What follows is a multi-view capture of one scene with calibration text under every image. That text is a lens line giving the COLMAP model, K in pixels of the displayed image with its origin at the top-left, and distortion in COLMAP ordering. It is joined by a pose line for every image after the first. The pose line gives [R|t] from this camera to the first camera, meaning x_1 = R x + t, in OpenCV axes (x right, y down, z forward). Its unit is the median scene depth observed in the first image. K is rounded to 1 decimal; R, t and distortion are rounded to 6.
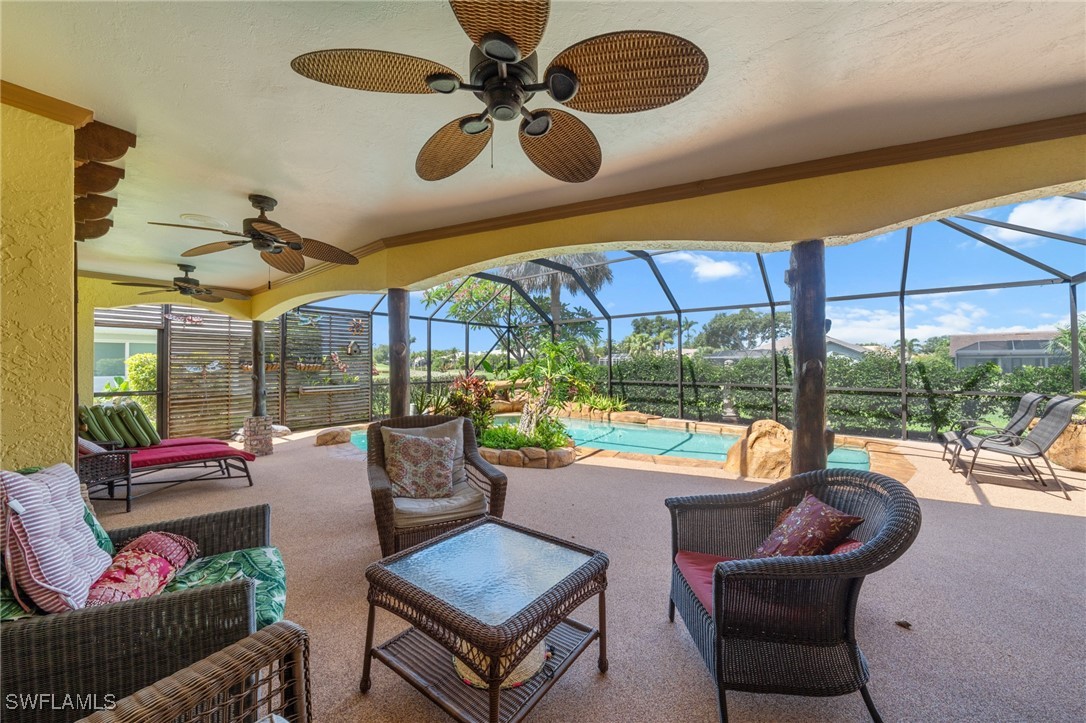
lens RADIAL K [[392.6, 0, 526.9], [0, 392.6, 362.4], [0, 0, 1]] dist [-0.002789, -0.000450]
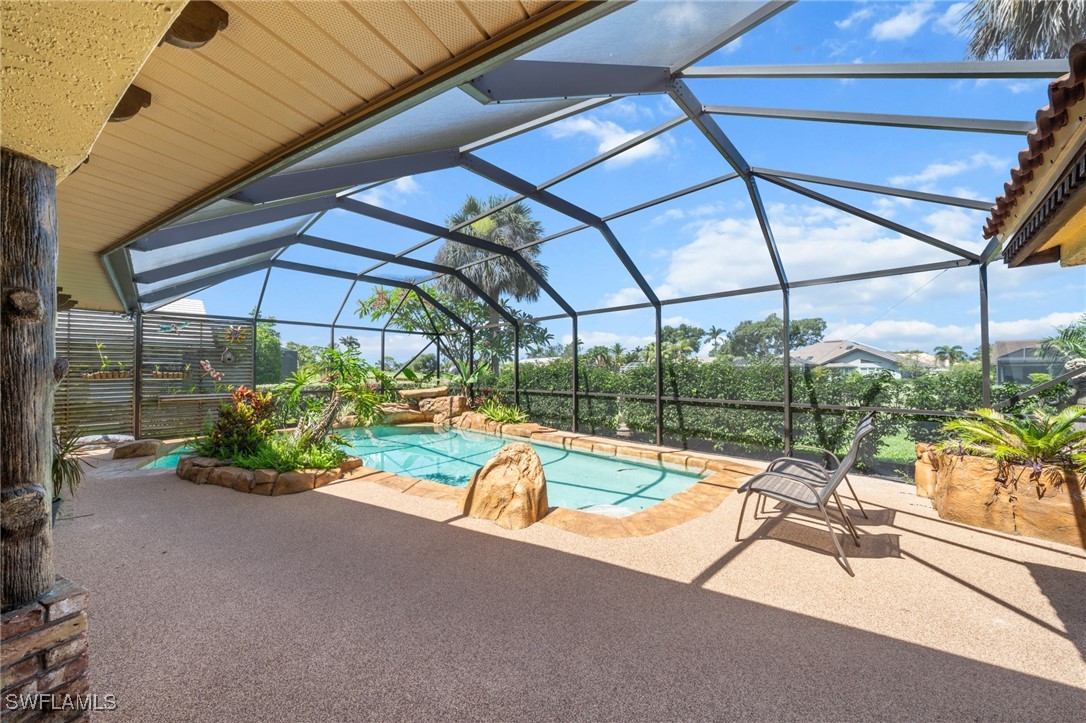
lens RADIAL K [[374.0, 0, 532.5], [0, 374.0, 367.8], [0, 0, 1]] dist [-0.002538, -0.000032]
pose [[0.996250, -0.001195, -0.086511, 0.380232], [0.000507, 0.999968, -0.007972, 0.000660], [0.086518, 0.007898, 0.996219, 0.133452]]
